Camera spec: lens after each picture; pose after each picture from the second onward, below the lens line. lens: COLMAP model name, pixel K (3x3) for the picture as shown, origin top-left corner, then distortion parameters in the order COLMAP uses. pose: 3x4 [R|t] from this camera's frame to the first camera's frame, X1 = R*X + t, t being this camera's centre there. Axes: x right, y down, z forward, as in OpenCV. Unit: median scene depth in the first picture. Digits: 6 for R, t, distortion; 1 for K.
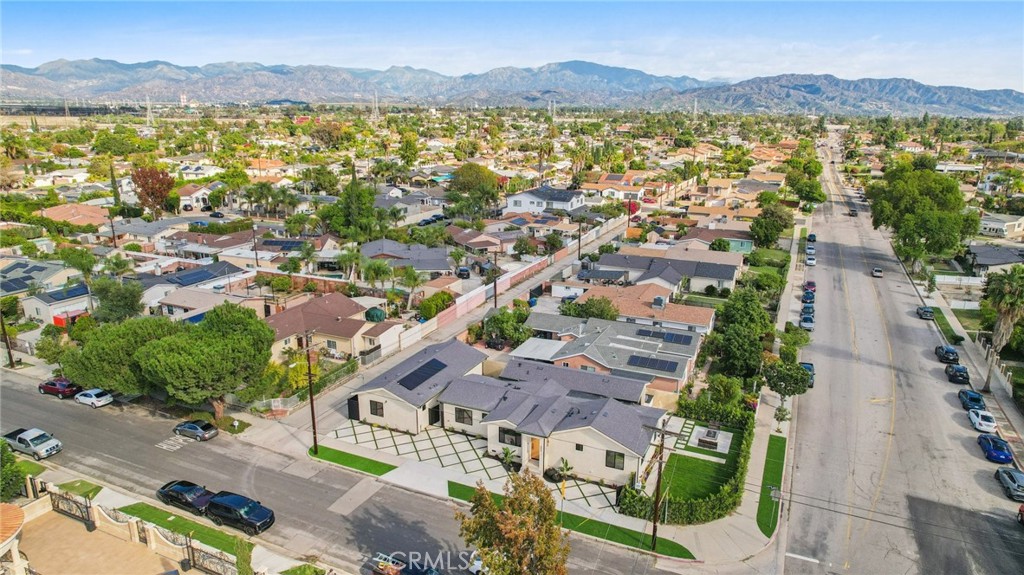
lens RADIAL K [[656.3, 0, 516.4], [0, 656.3, 286.1], [0, 0, 1]] dist [-0.069521, 0.060559]
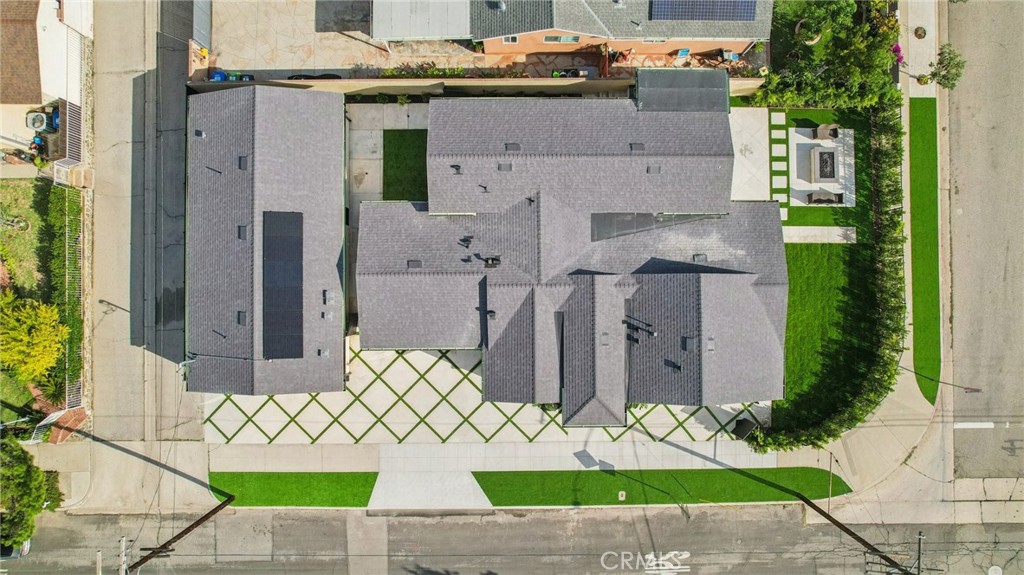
lens RADIAL K [[656.3, 0, 516.4], [0, 656.3, 286.1], [0, 0, 1]] dist [-0.069521, 0.060559]
pose [[0.909065, -0.416617, 0.005621, 0.004399], [0.109278, 0.251422, 0.961689, -0.231834], [-0.402069, -0.873623, 0.274086, 0.628640]]
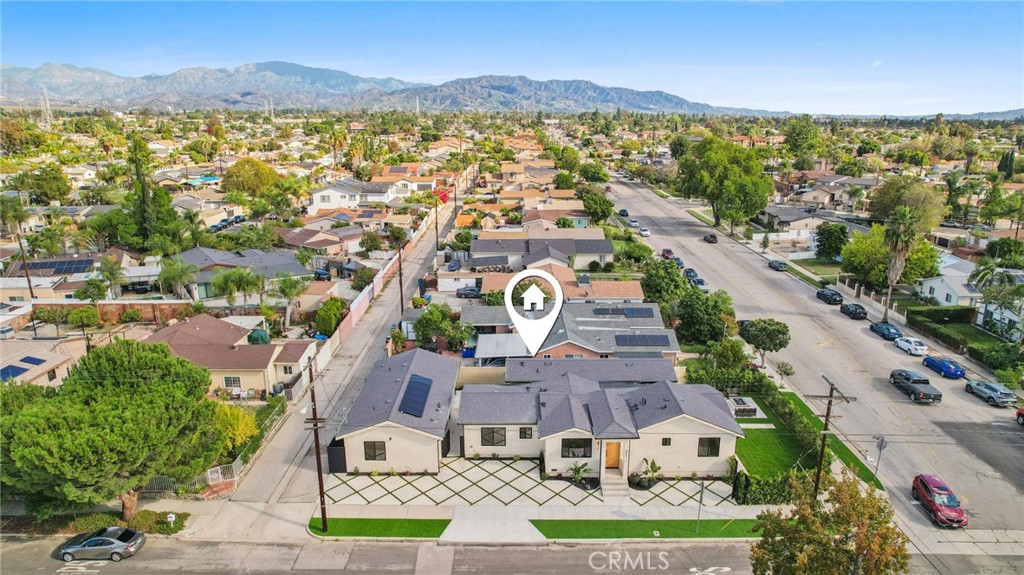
lens RADIAL K [[656.3, 0, 516.4], [0, 656.3, 286.1], [0, 0, 1]] dist [-0.069521, 0.060559]
pose [[0.910600, -0.112721, 0.397619, -0.256793], [0.113621, 0.993294, 0.021381, 0.002541], [-0.397363, 0.025709, 0.917301, 0.187695]]
